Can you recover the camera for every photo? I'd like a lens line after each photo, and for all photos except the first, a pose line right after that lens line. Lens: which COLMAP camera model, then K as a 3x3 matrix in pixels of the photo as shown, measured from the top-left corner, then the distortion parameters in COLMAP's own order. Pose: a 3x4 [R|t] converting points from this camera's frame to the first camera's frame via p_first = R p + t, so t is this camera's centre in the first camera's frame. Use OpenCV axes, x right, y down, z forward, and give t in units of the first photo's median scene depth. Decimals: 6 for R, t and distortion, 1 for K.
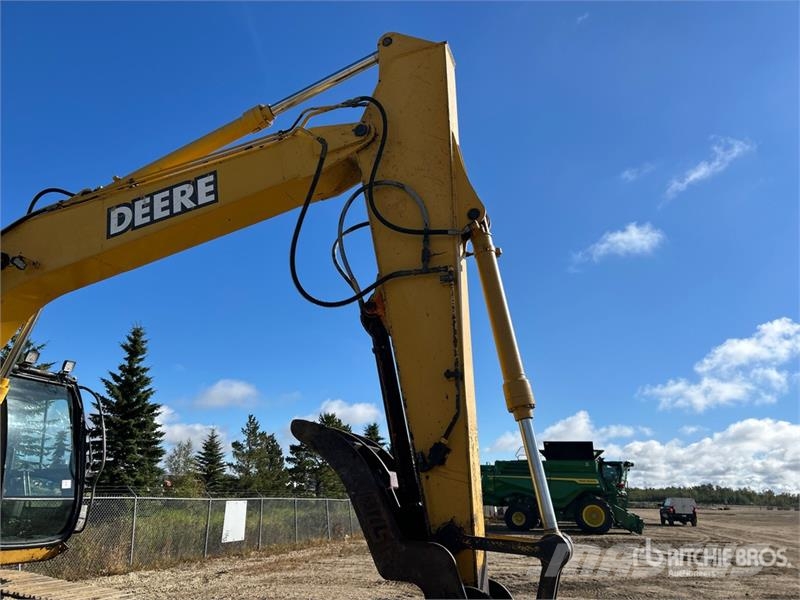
lens RADIAL K [[607.2, 0, 397.3], [0, 607.2, 310.9], [0, 0, 1]] dist [0.060440, -0.054872]
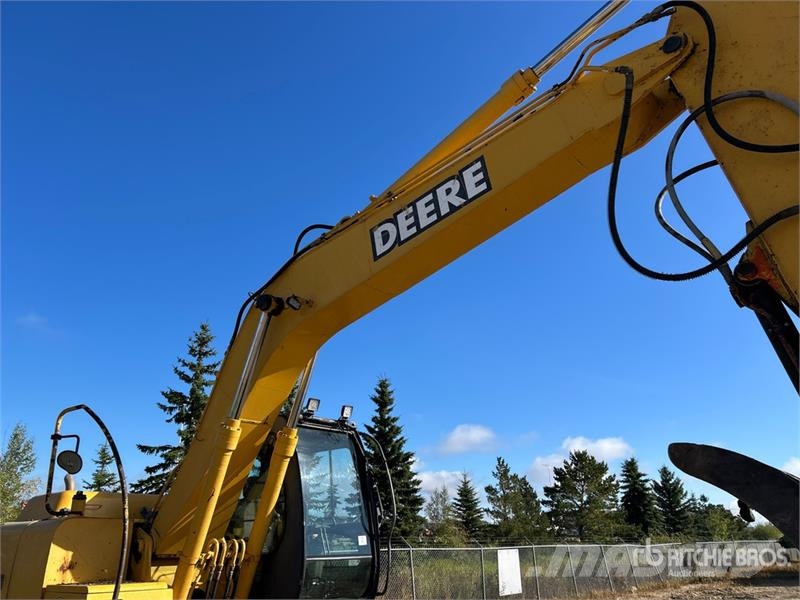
lens RADIAL K [[610.8, 0, 401.0], [0, 610.8, 302.9], [0, 0, 1]] dist [0.053403, -0.046510]
pose [[0.927921, -0.160389, -0.336508, -0.111802], [0.134417, 0.985940, -0.099271, 0.029097], [0.347698, 0.046883, 0.936434, 0.136188]]
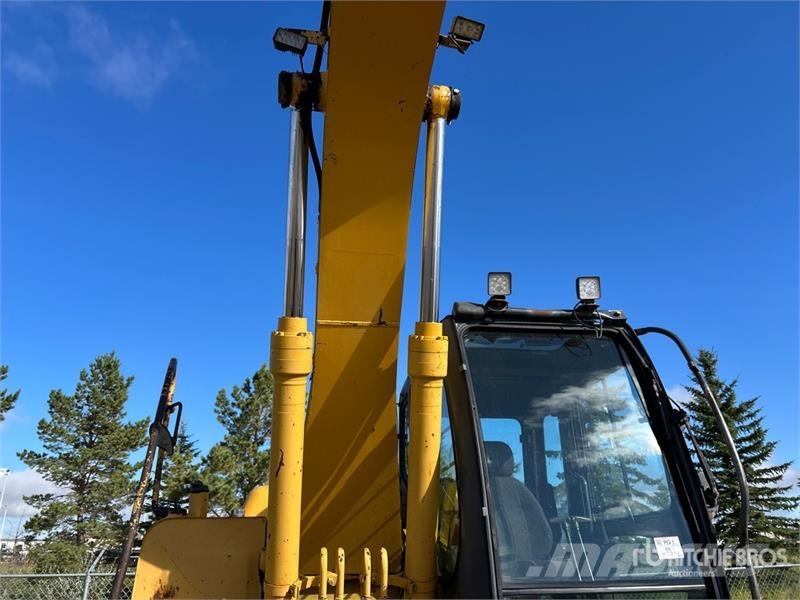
lens RADIAL K [[607.9, 0, 394.3], [0, 607.9, 306.7], [0, 0, 1]] dist [0.057114, -0.051250]
pose [[0.462370, -0.362476, -0.809212, -0.230739], [0.284989, 0.924953, -0.251482, 0.178089], [0.839640, -0.114339, 0.530972, 0.628136]]
